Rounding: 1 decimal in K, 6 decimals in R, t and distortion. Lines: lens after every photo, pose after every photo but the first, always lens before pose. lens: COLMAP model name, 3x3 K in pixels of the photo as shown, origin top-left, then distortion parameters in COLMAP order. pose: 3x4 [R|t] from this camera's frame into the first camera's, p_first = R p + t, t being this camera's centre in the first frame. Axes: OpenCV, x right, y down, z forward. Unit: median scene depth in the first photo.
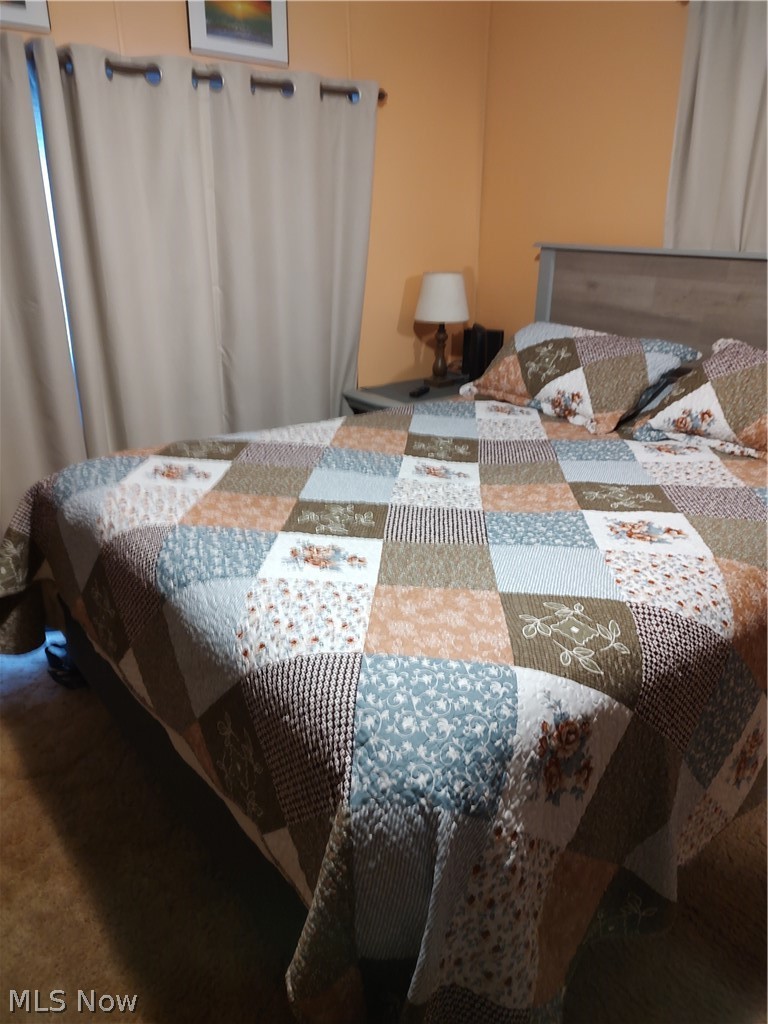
lens RADIAL K [[733.2, 0, 391.1], [0, 733.2, 513.5], [0, 0, 1]] dist [0.010685, -0.019539]
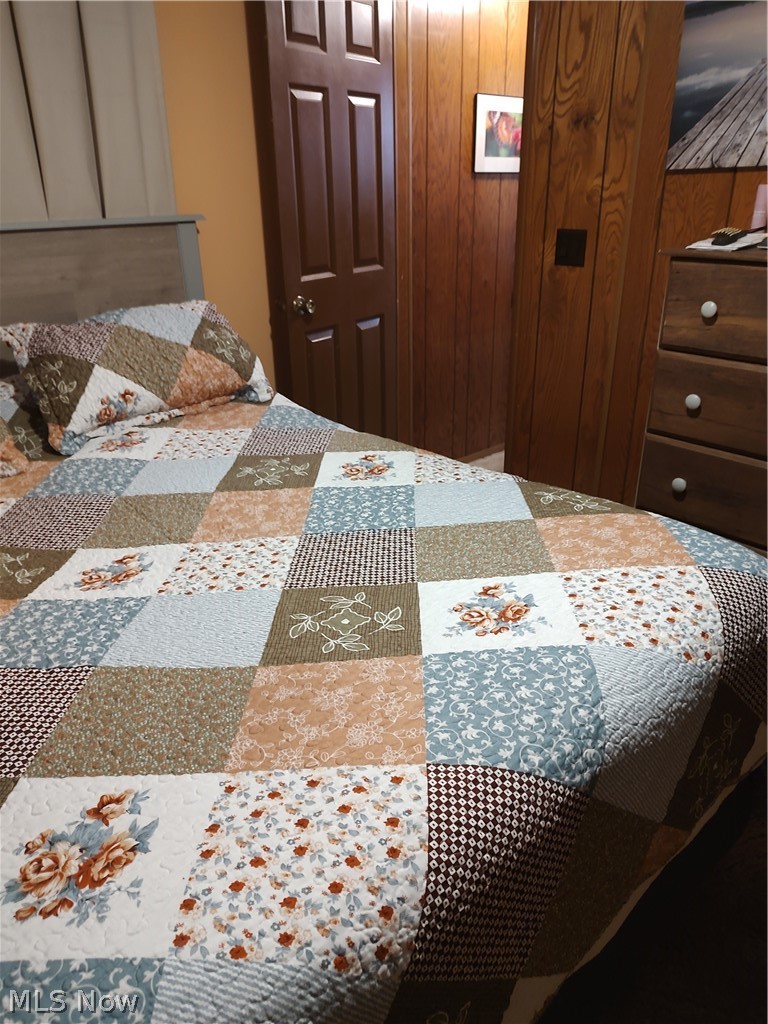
lens RADIAL K [[733.2, 0, 387.1], [0, 733.2, 513.9], [0, 0, 1]] dist [0.010685, -0.019539]
pose [[-0.058993, -0.416103, 0.907402, -0.773753], [0.388898, 0.827590, 0.404787, -0.399074], [-0.919390, 0.376766, 0.113000, 0.997608]]
